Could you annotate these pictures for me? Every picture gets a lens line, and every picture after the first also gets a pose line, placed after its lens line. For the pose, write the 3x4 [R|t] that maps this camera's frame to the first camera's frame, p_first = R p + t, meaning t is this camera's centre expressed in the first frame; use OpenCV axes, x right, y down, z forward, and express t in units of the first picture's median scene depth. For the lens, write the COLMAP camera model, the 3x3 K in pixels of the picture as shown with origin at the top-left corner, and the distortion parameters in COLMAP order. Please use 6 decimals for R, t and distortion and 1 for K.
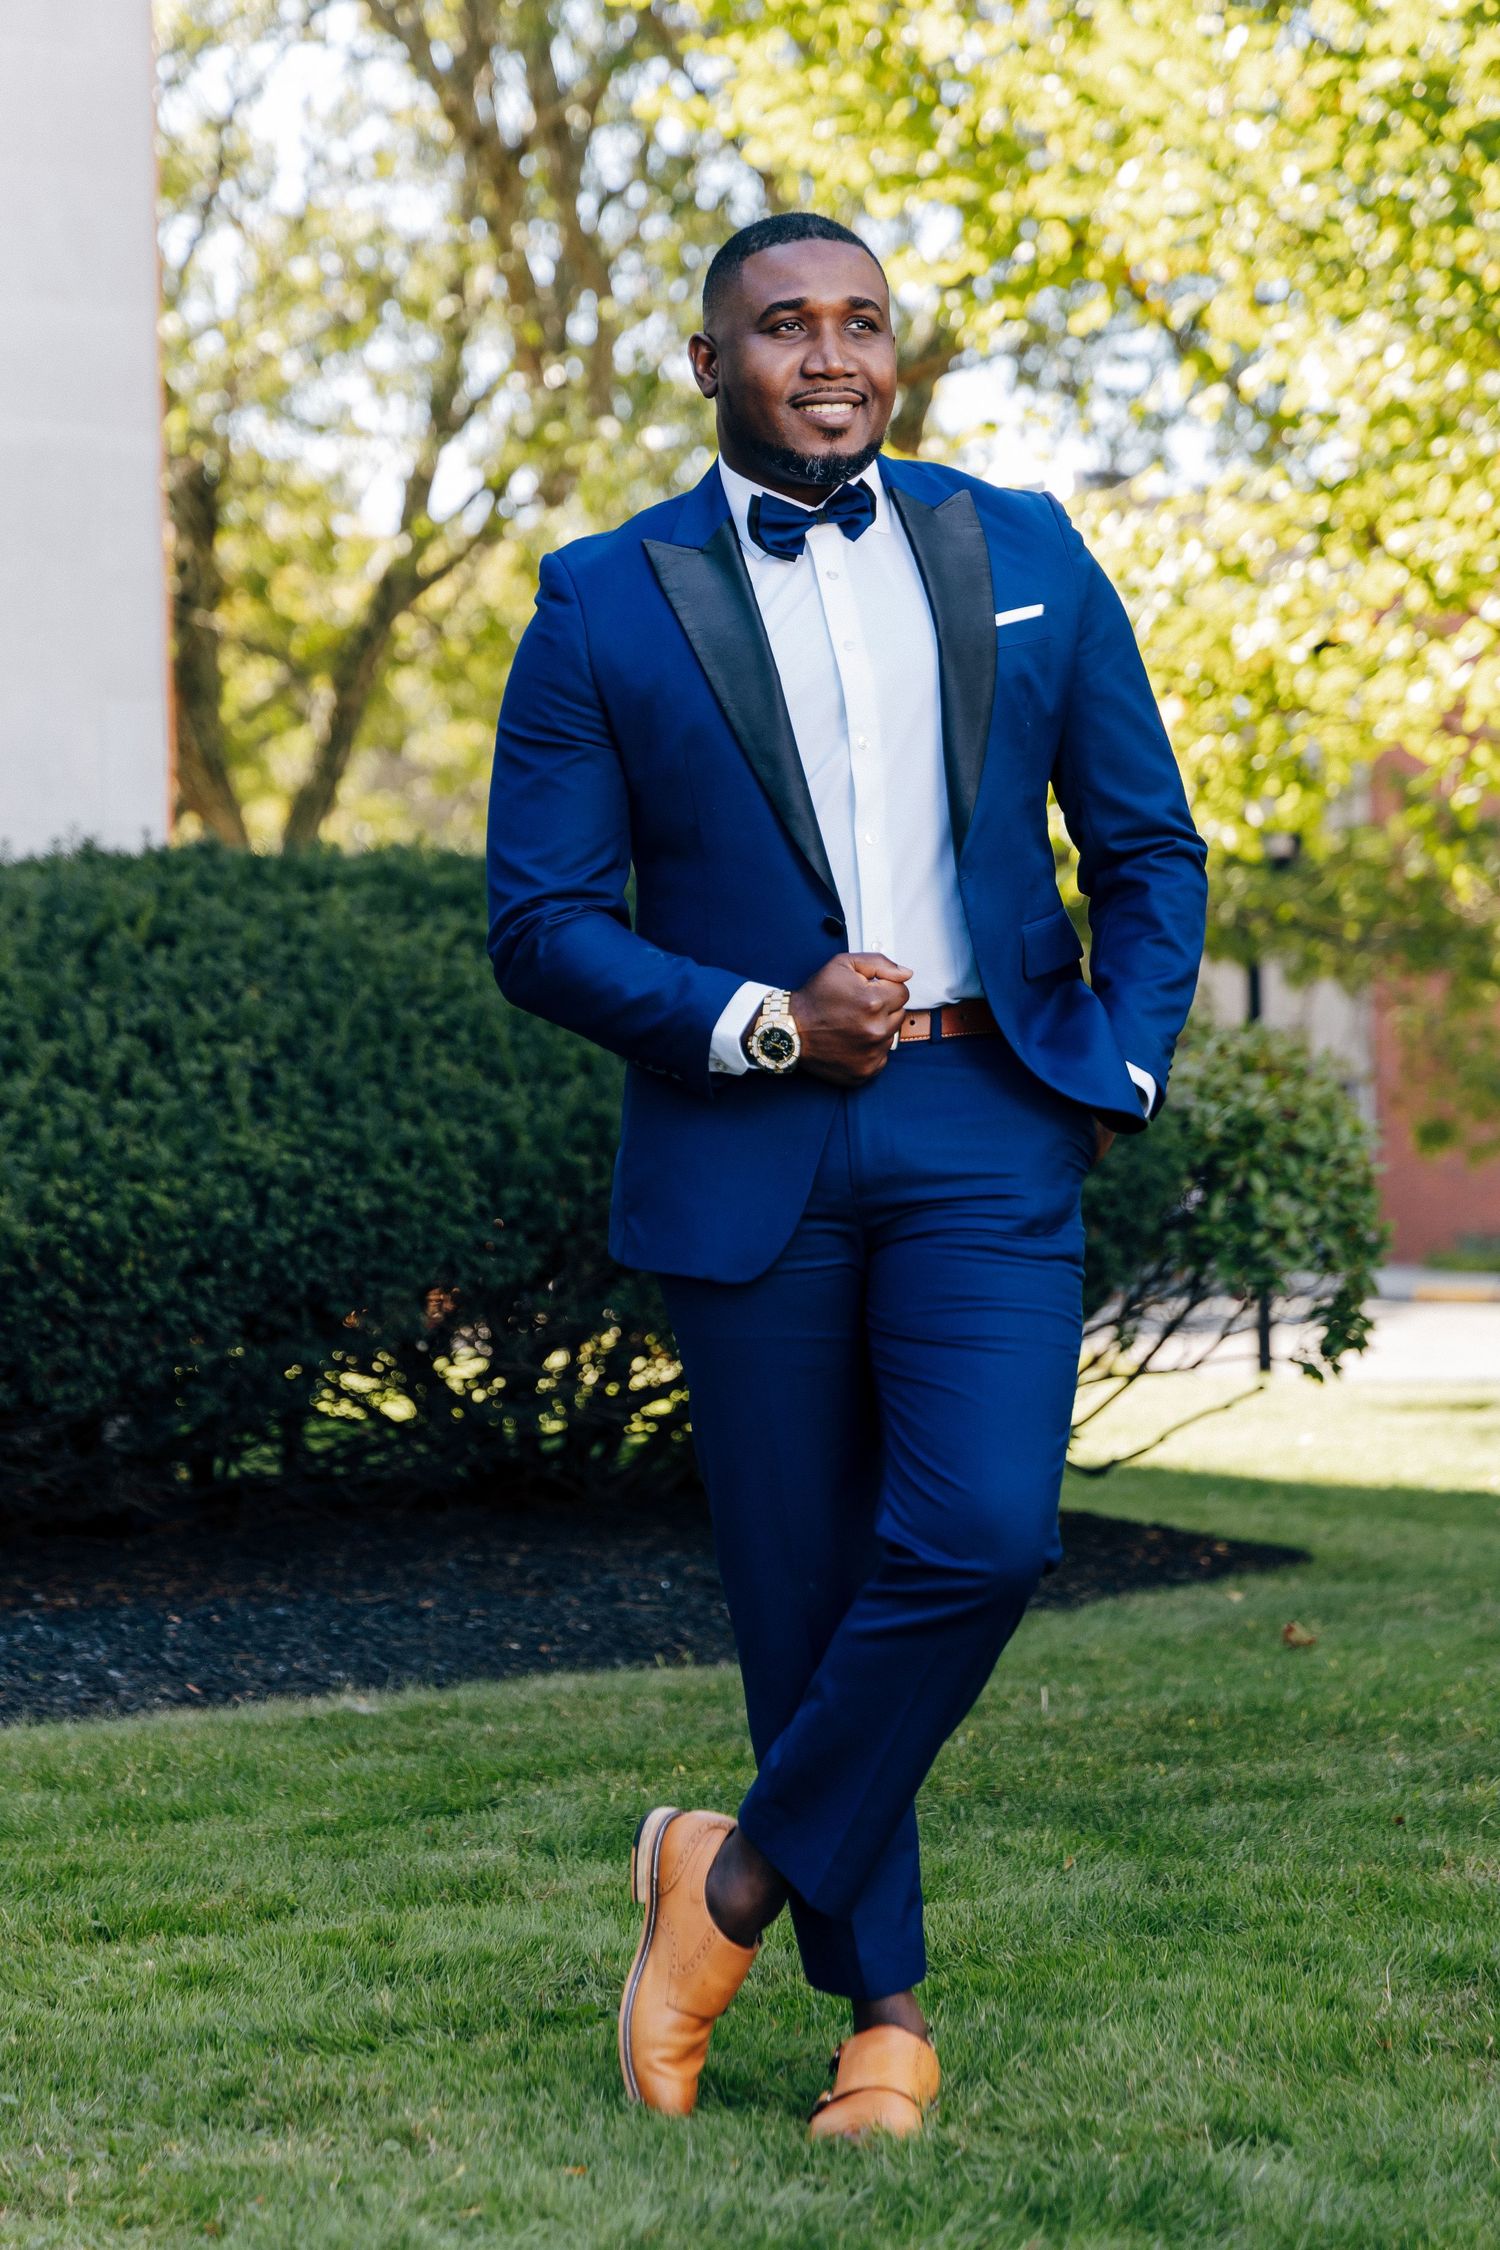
lens RADIAL K [[8527.4, 0, 769.5], [0, 8527.4, 1144.5], [0, 0, 1]] dist [0.262292, 0.000000]
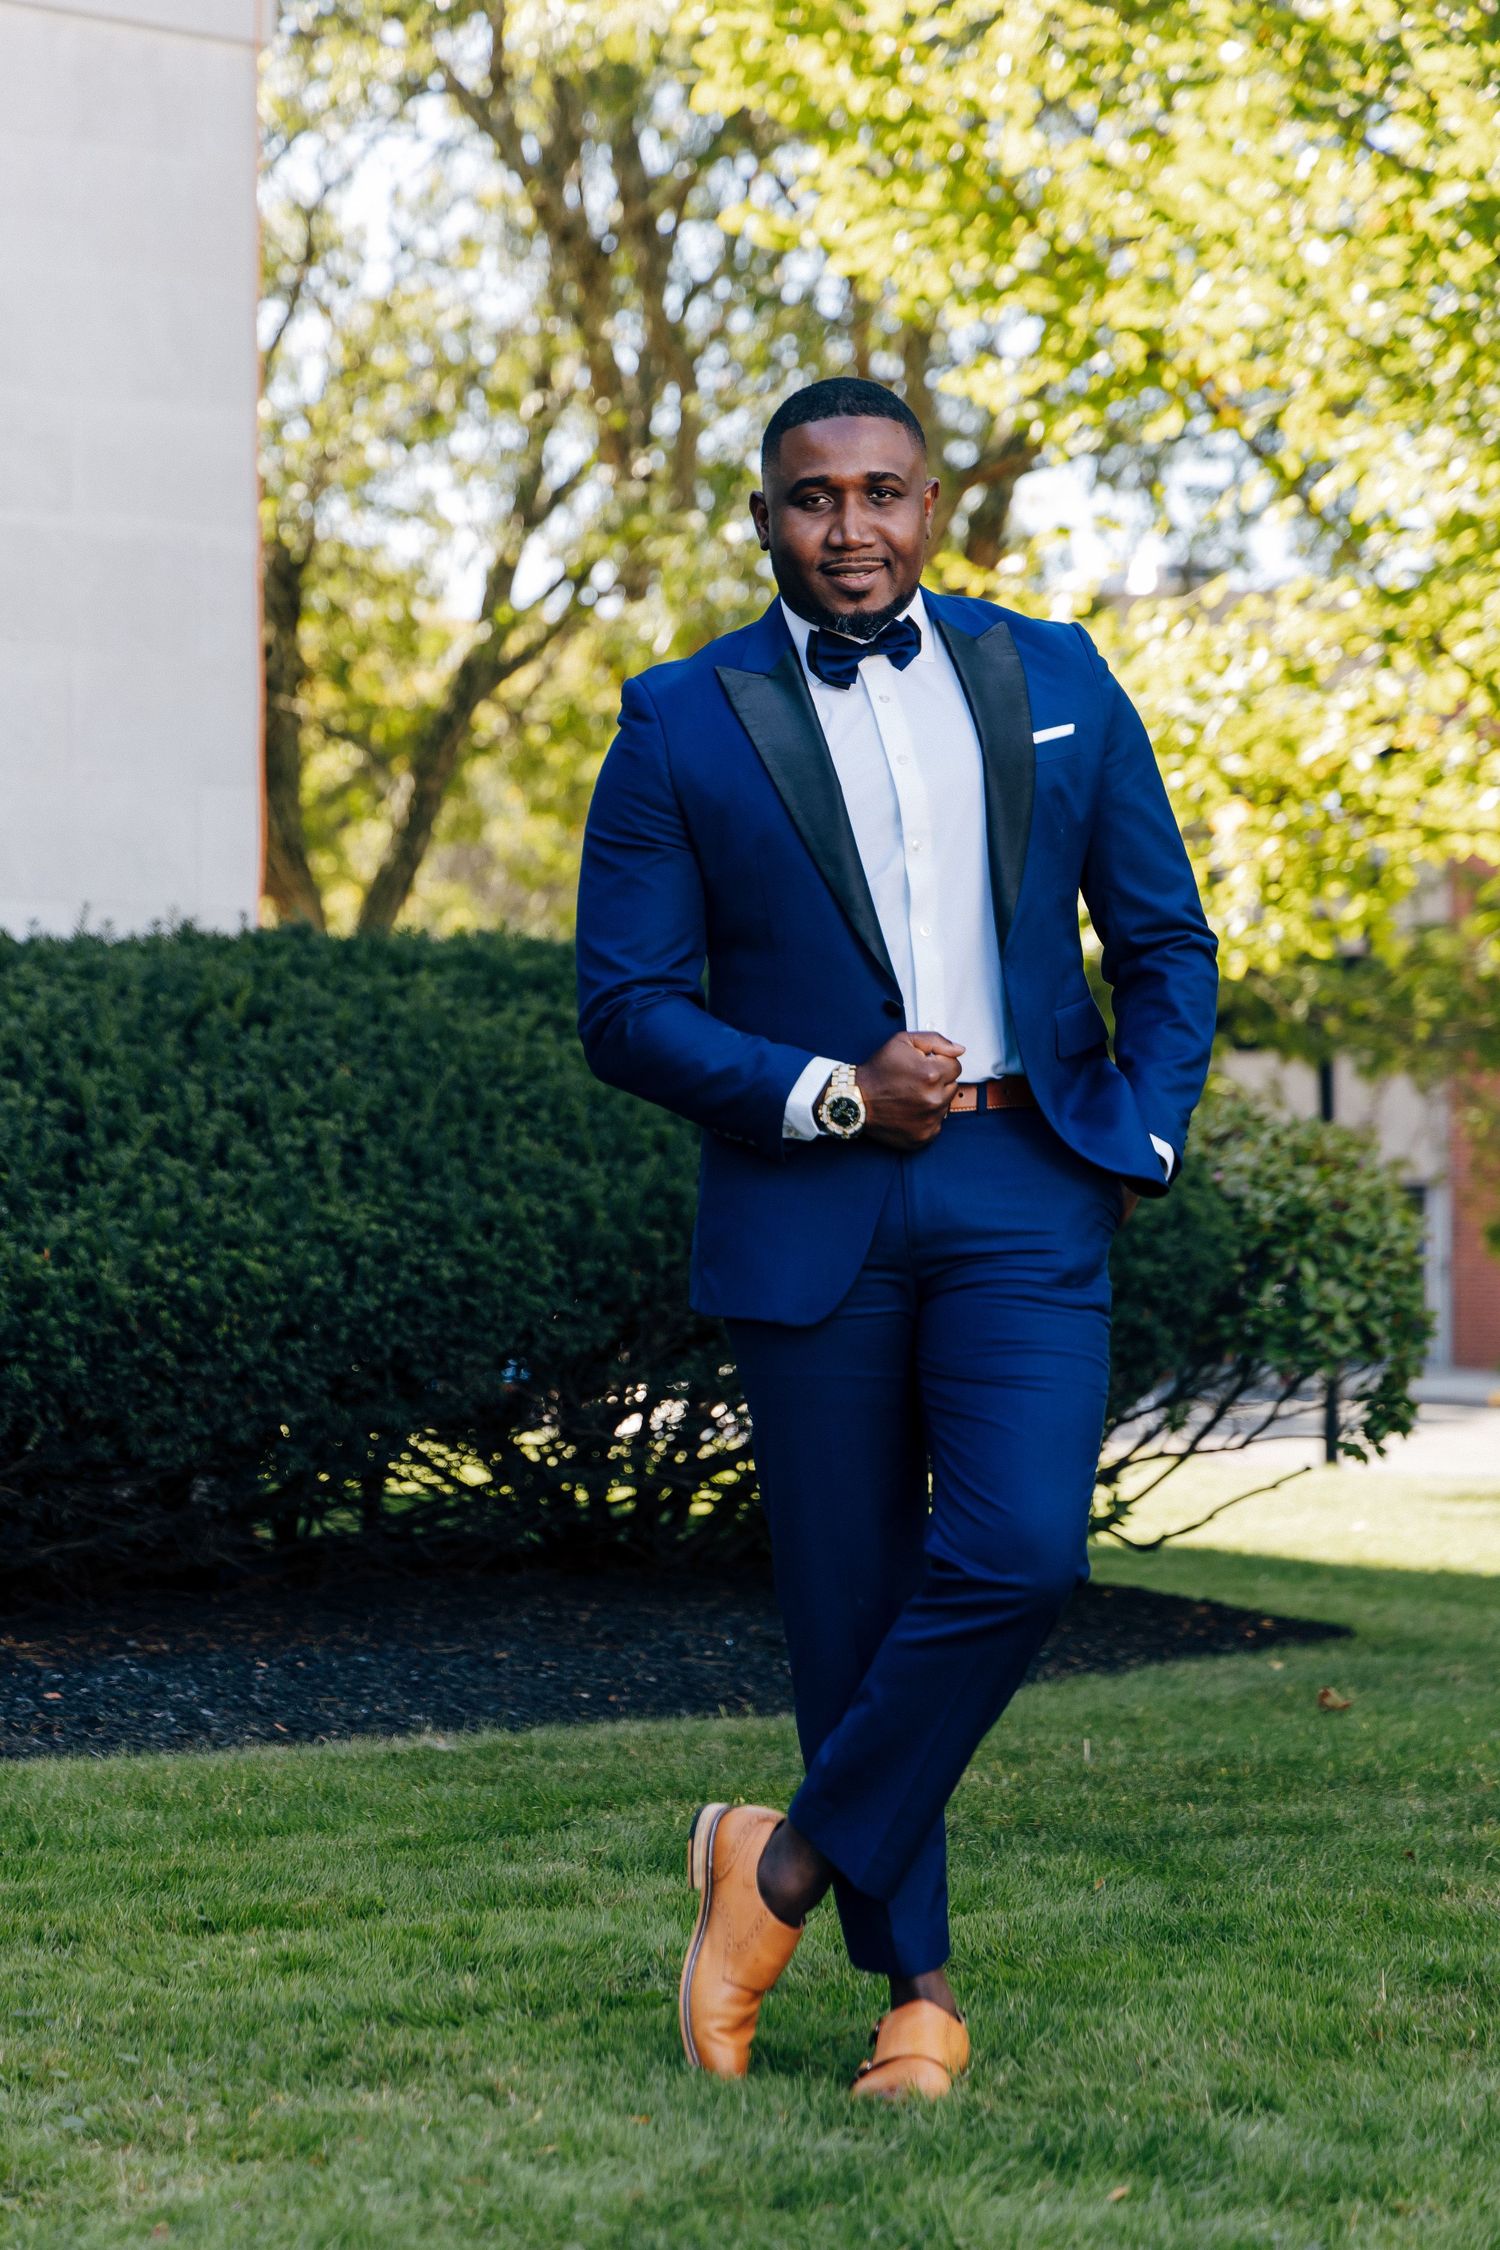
lens RADIAL K [[13078.5, 0, 760.5], [0, 13078.5, 1110.6], [0, 0, 1]] dist [-1.636953, 0.000000]
pose [[0.999826, 0.016376, -0.008936, 0.004812], [-0.016554, 0.999659, -0.020212, 0.018667], [0.008602, 0.020357, 0.999756, -0.597652]]
